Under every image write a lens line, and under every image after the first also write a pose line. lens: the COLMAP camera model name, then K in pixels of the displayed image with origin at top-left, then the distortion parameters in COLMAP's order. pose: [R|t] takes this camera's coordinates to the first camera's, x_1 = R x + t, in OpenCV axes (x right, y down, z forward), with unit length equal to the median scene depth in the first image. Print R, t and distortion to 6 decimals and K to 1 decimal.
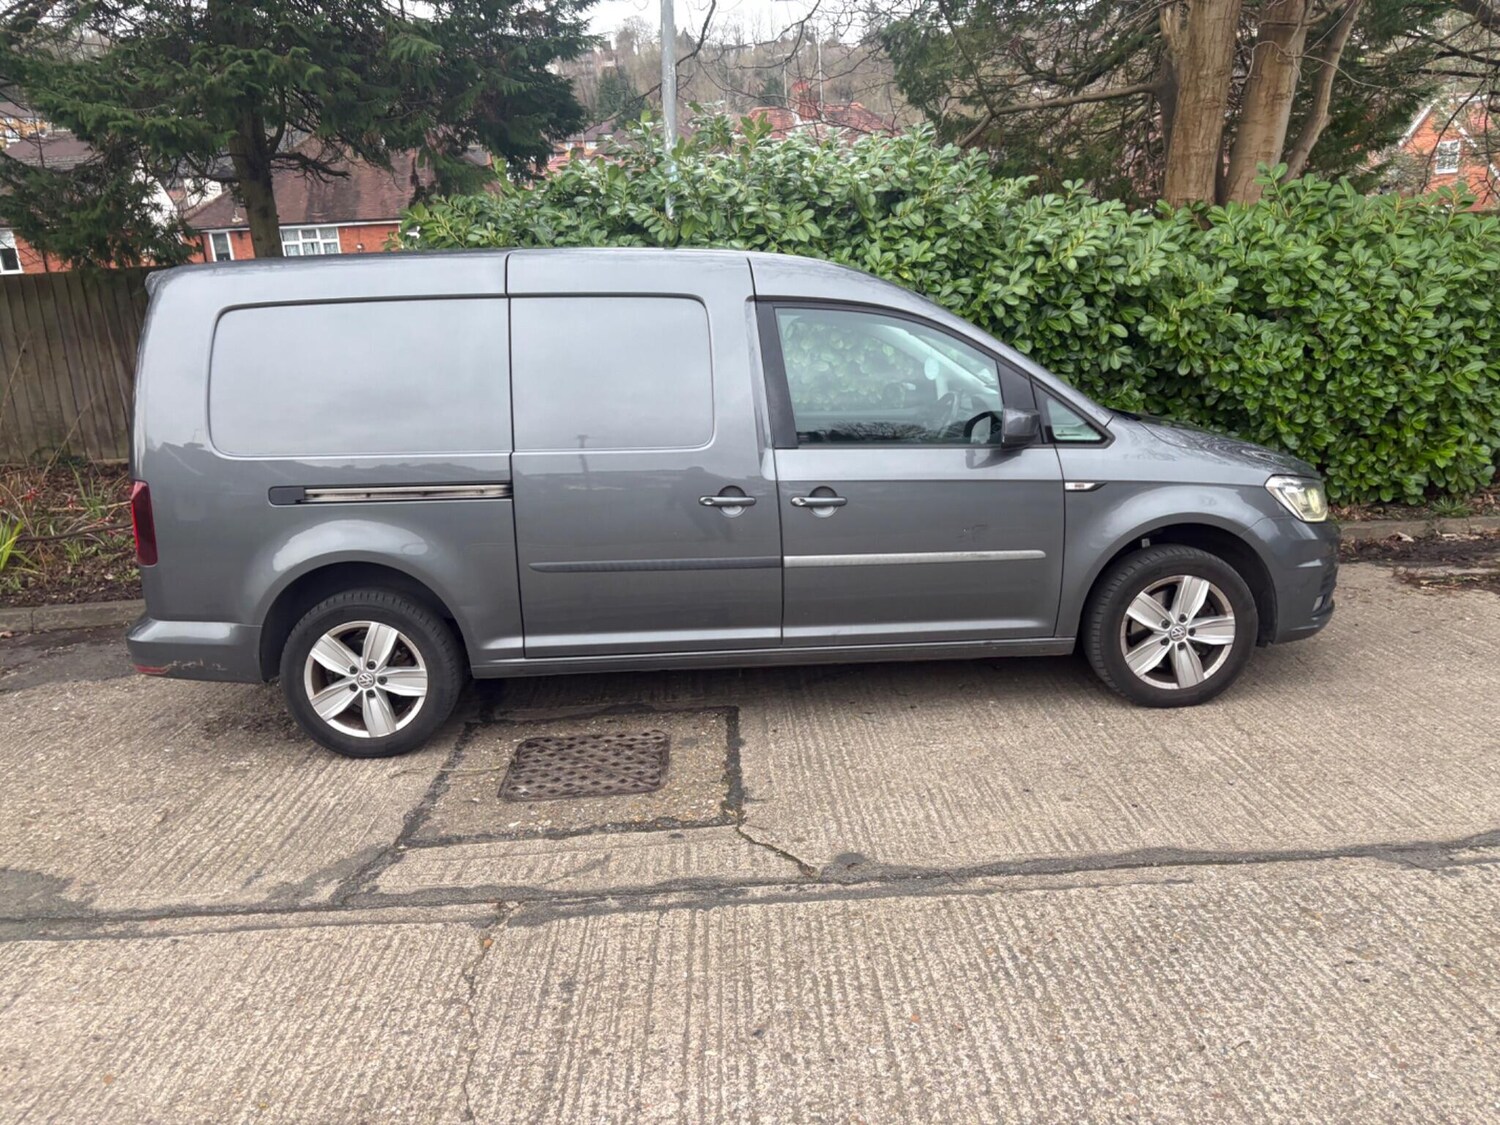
lens RADIAL K [[1152.0, 0, 745.2], [0, 1152.0, 556.5], [0, 0, 1]] dist [0.048493, -0.058090]
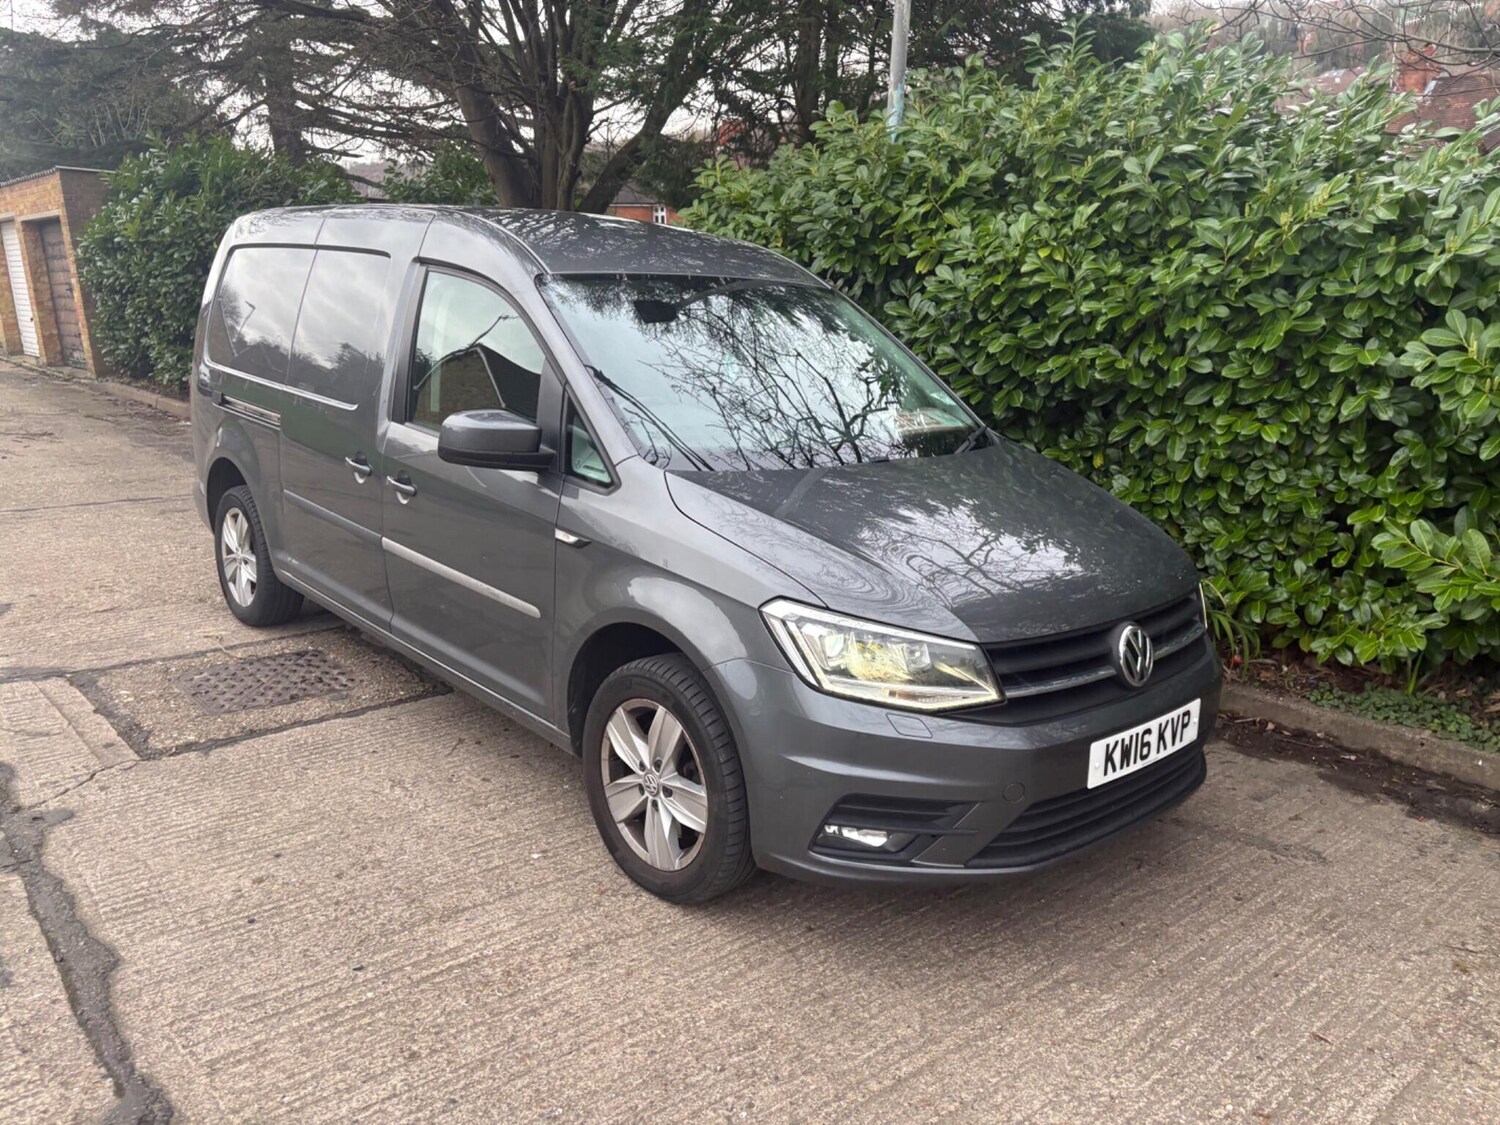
lens RADIAL K [[1156.6, 0, 747.2], [0, 1156.6, 535.3], [0, 0, 1]] dist [0.037167, -0.040330]
pose [[0.622013, 0.226679, -0.749477, 0.915156], [-0.217009, 0.969590, 0.113150, -0.170605], [0.752334, 0.092263, 0.652289, 0.604765]]
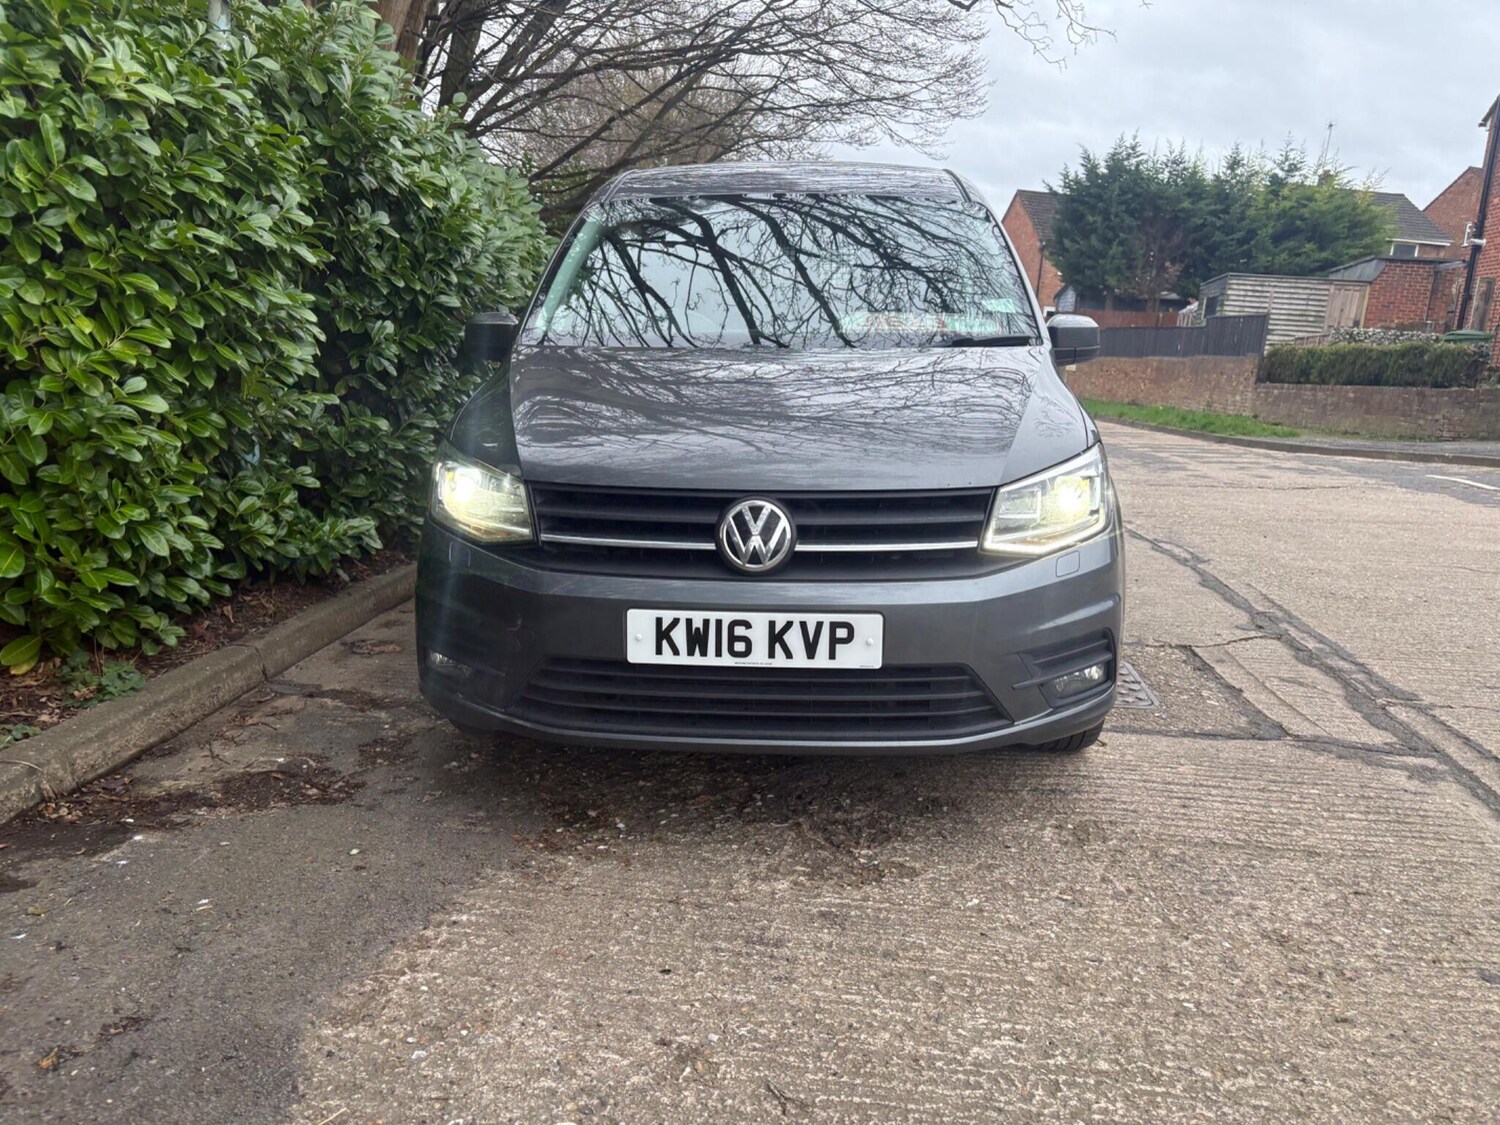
lens RADIAL K [[1149.3, 0, 775.6], [0, 1149.3, 530.6], [0, 0, 1]] dist [0.046504, -0.055034]
pose [[0.138246, -0.103518, 0.984973, -1.051857], [0.184803, 0.979752, 0.077031, -0.049347], [-0.973004, 0.171377, 0.154577, 1.040124]]
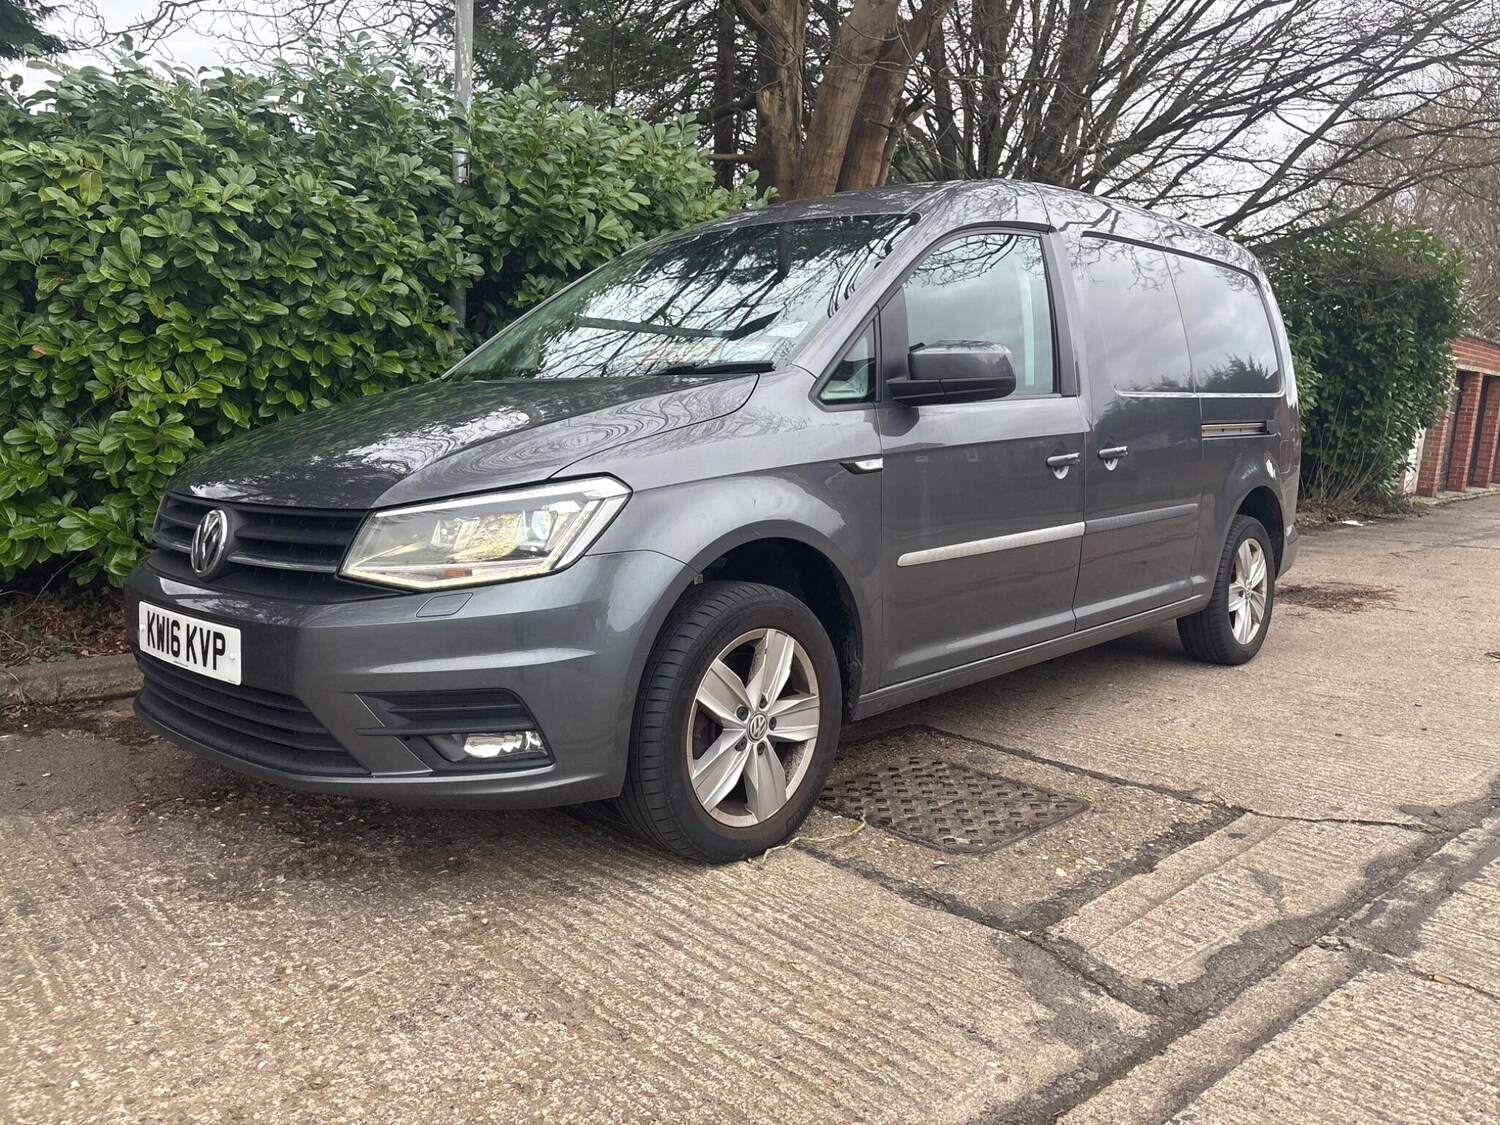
lens RADIAL K [[1148.1, 0, 760.2], [0, 1148.1, 532.0], [0, 0, 1]] dist [0.052364, -0.062047]
pose [[0.735749, -0.002233, 0.677251, -0.698125], [0.090376, 0.991375, -0.094914, 0.069447], [-0.671198, 0.131040, 0.729604, 0.518341]]
